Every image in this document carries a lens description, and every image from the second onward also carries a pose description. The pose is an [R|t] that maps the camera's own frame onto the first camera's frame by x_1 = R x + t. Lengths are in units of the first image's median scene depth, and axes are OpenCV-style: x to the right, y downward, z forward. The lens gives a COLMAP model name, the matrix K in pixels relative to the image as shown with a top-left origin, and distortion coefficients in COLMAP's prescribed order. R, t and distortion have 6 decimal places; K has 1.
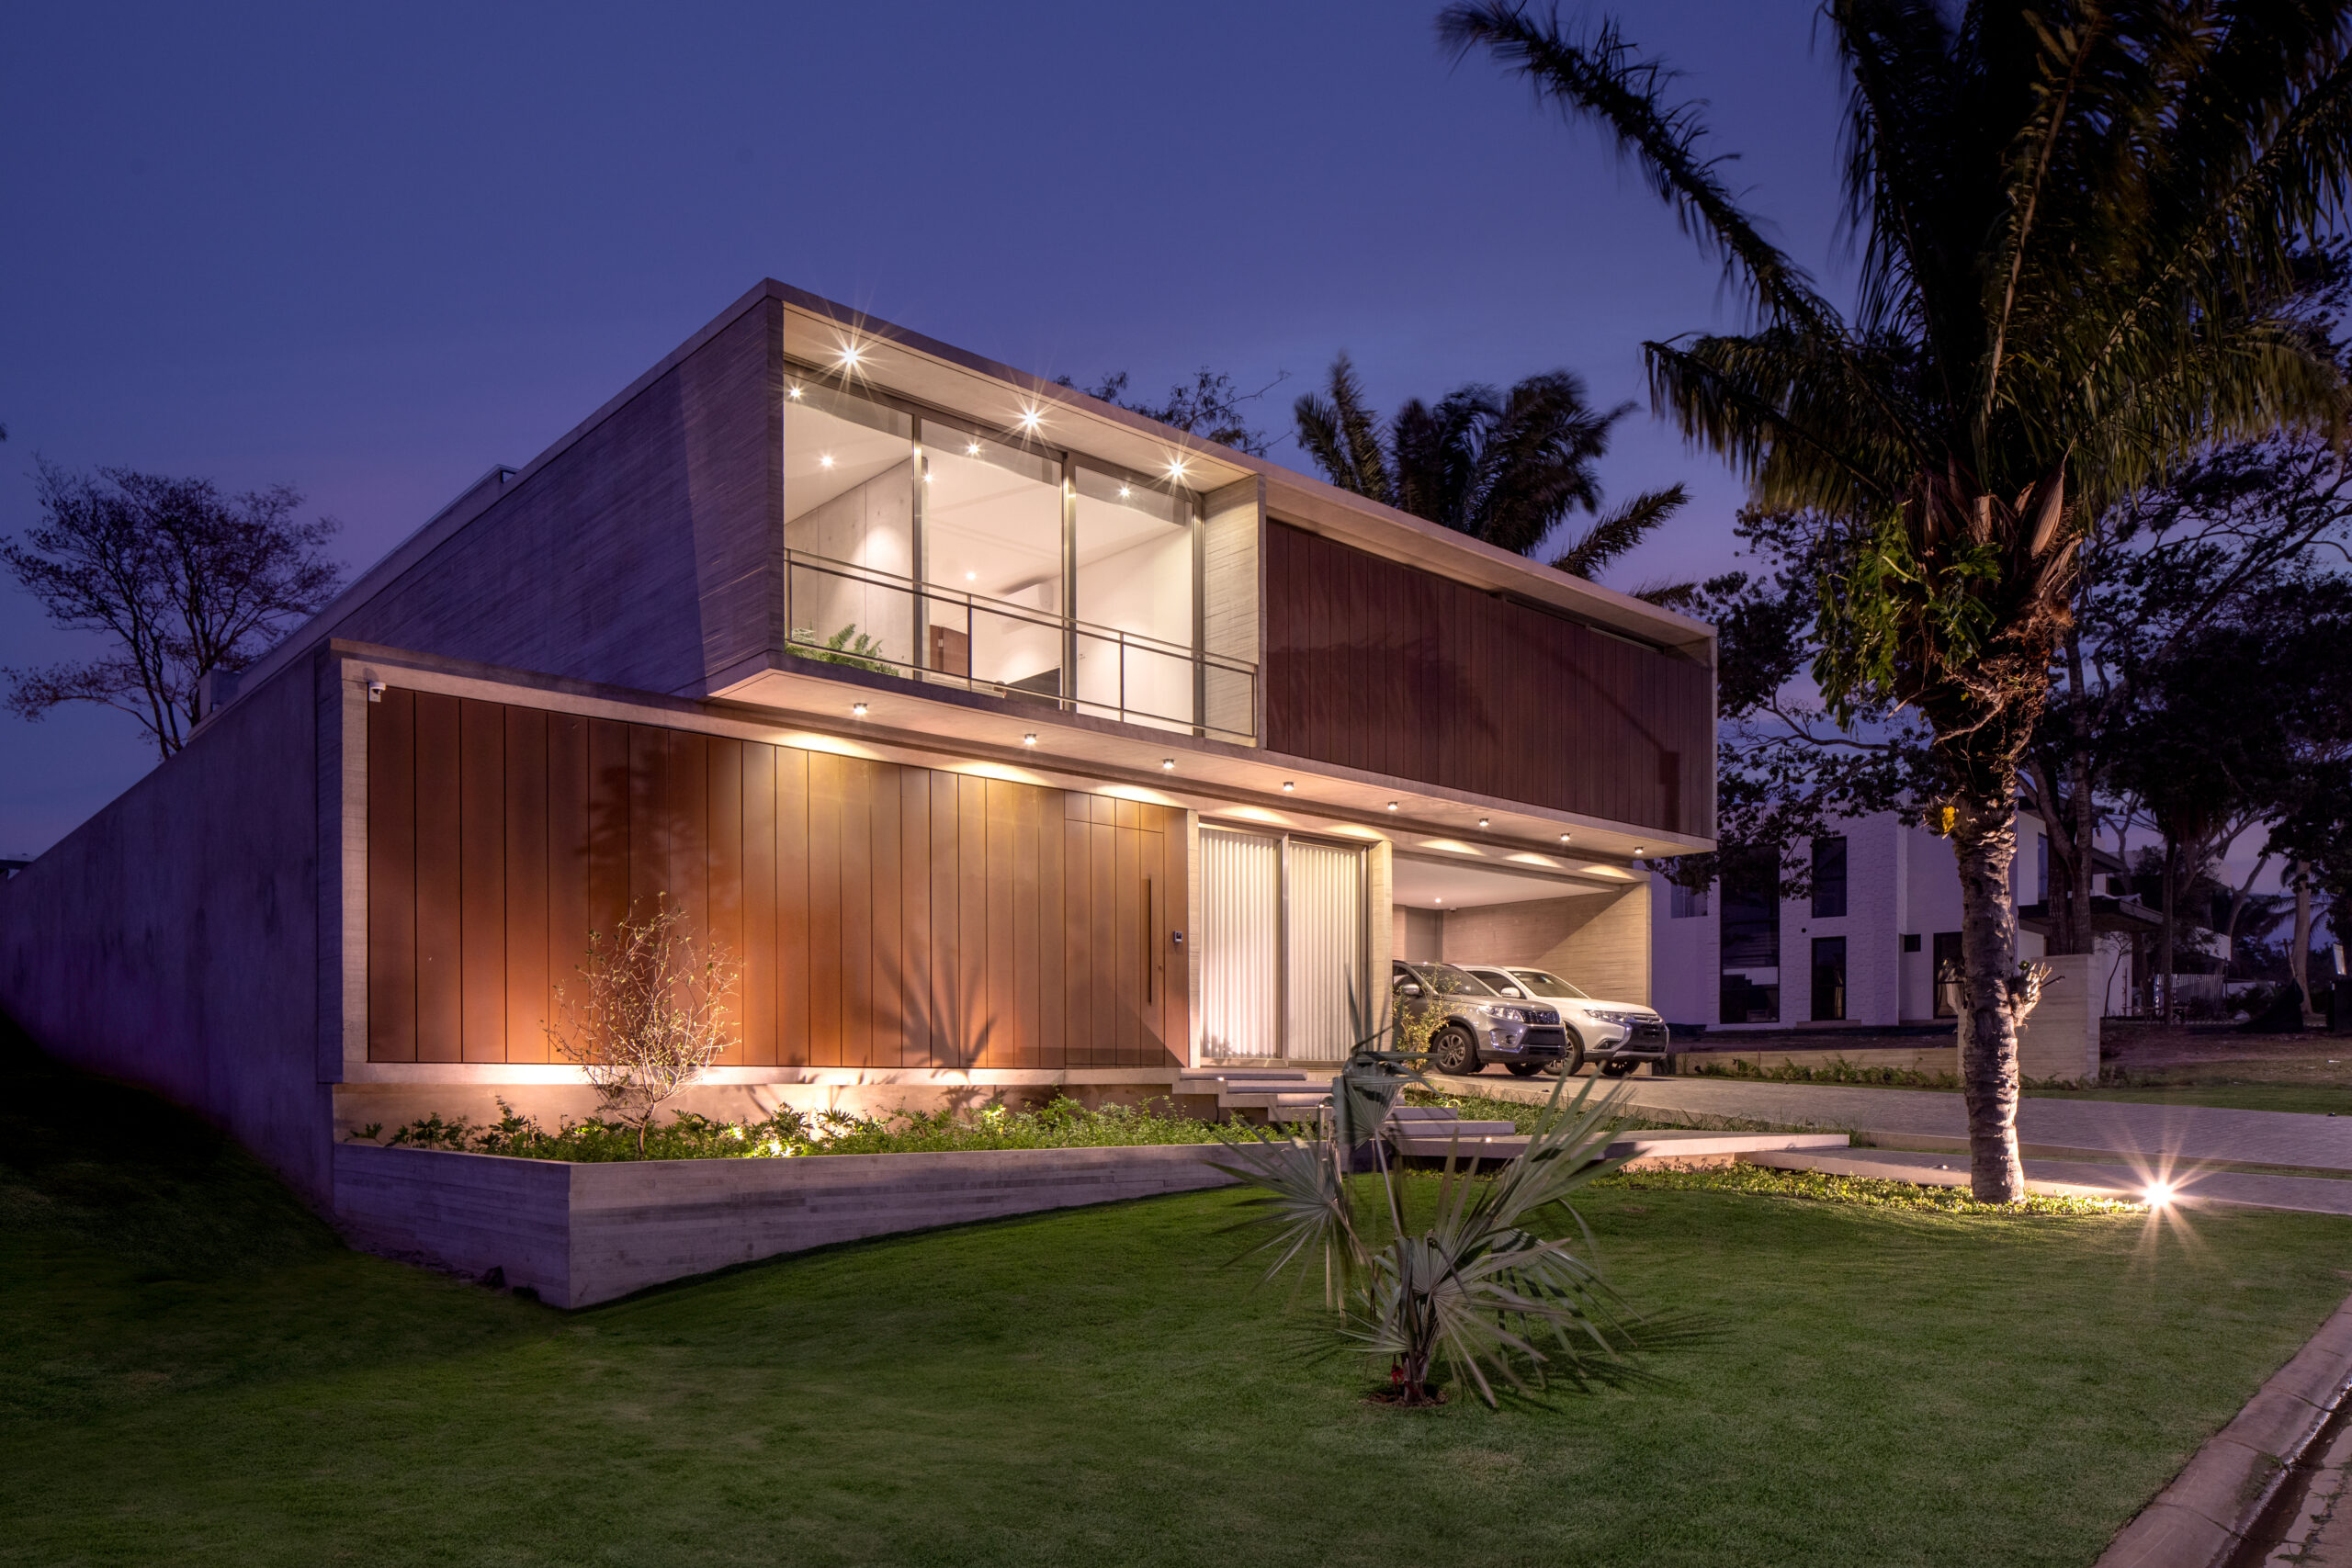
lens RADIAL K [[1630.8, 0, 1175.0], [0, 1630.8, 920.8], [0, 0, 1]] dist [0.001690, 0.000171]
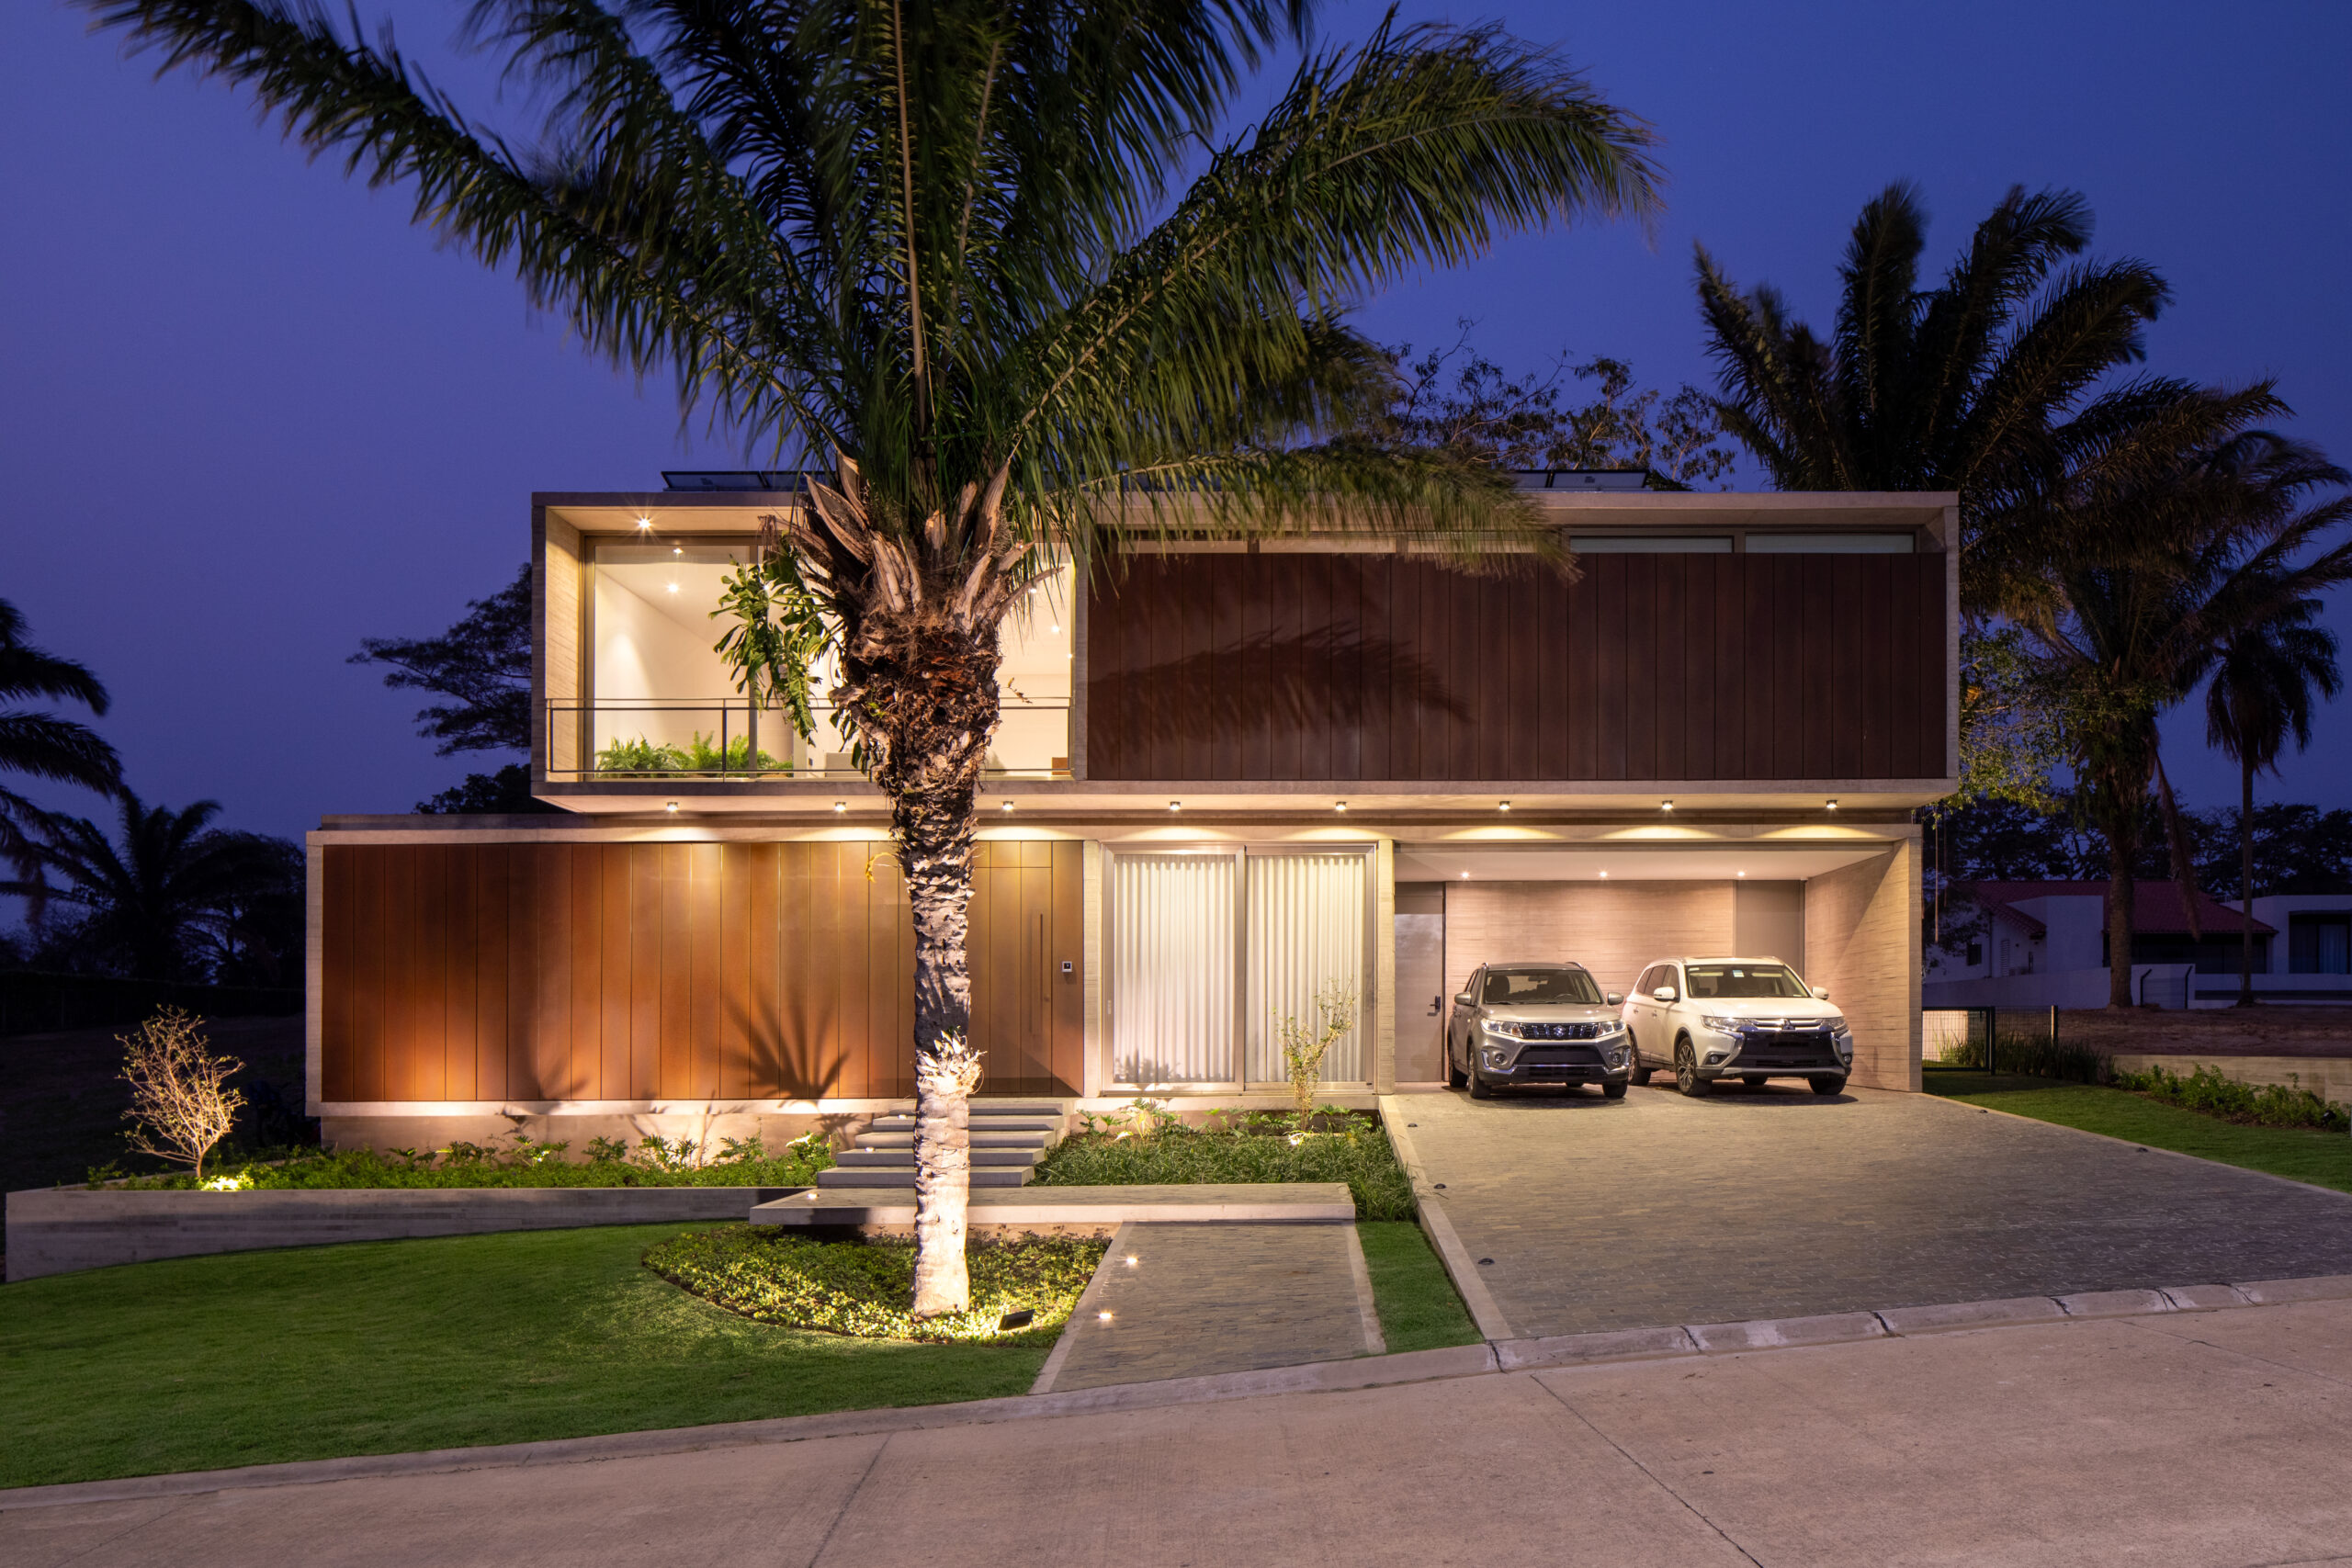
lens RADIAL K [[1615.2, 0, 1167.1], [0, 1615.2, 882.2], [0, 0, 1]] dist [-0.000099, -0.003464]
pose [[0.753330, -0.070971, -0.653802, 0.979888], [0.072509, 0.997062, -0.024685, -0.019045], [0.653633, -0.028811, 0.756263, 0.367729]]
